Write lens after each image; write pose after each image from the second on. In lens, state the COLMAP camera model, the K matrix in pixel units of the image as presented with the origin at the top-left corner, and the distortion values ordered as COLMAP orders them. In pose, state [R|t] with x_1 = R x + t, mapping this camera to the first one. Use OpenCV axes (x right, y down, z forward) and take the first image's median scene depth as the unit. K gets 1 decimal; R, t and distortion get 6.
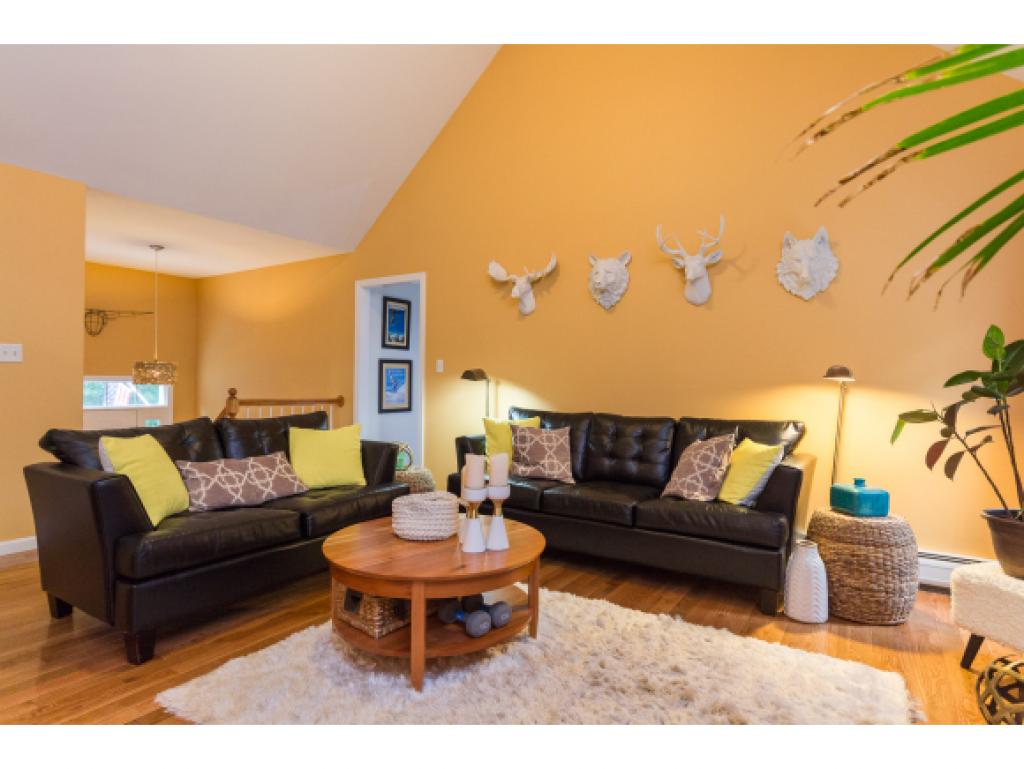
lens RADIAL K [[505.0, 0, 512.0], [0, 505.0, 384.5], [0, 0, 1]] dist [-0.001827, -0.000017]
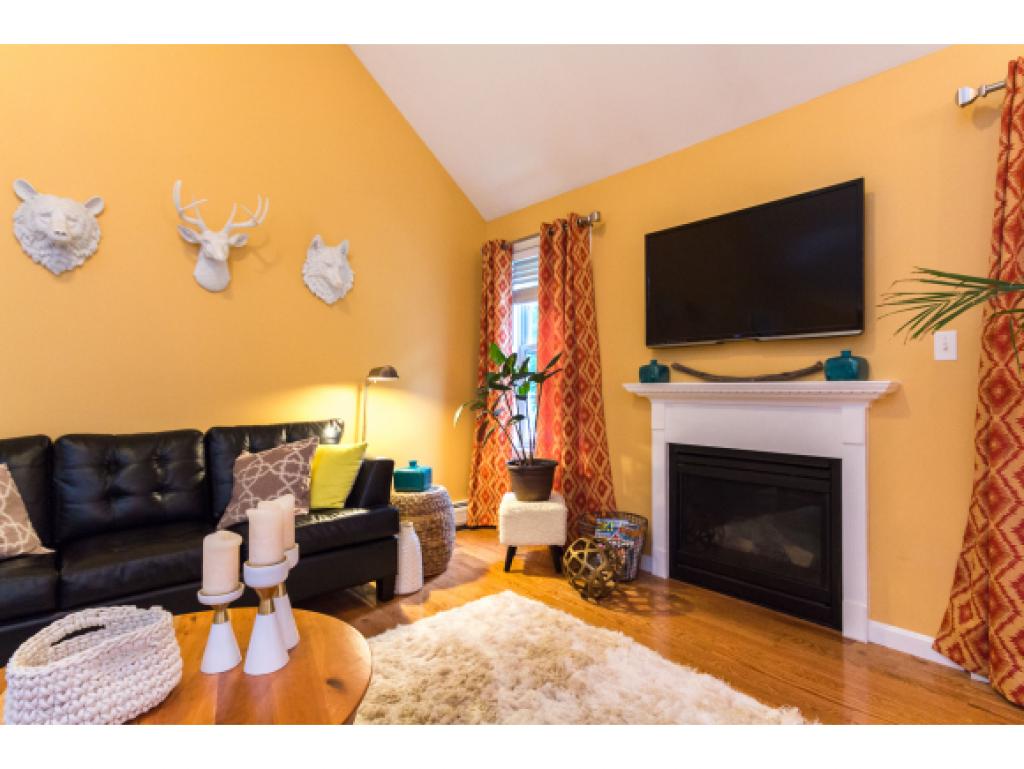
lens RADIAL K [[513.5, 0, 512.0], [0, 513.5, 384.5], [0, 0, 1]] dist [-0.004160, -0.000909]
pose [[0.316310, -0.015726, 0.948525, -0.292410], [0.020368, 0.999745, 0.009783, -0.002561], [-0.948437, 0.016225, 0.316550, 0.277801]]
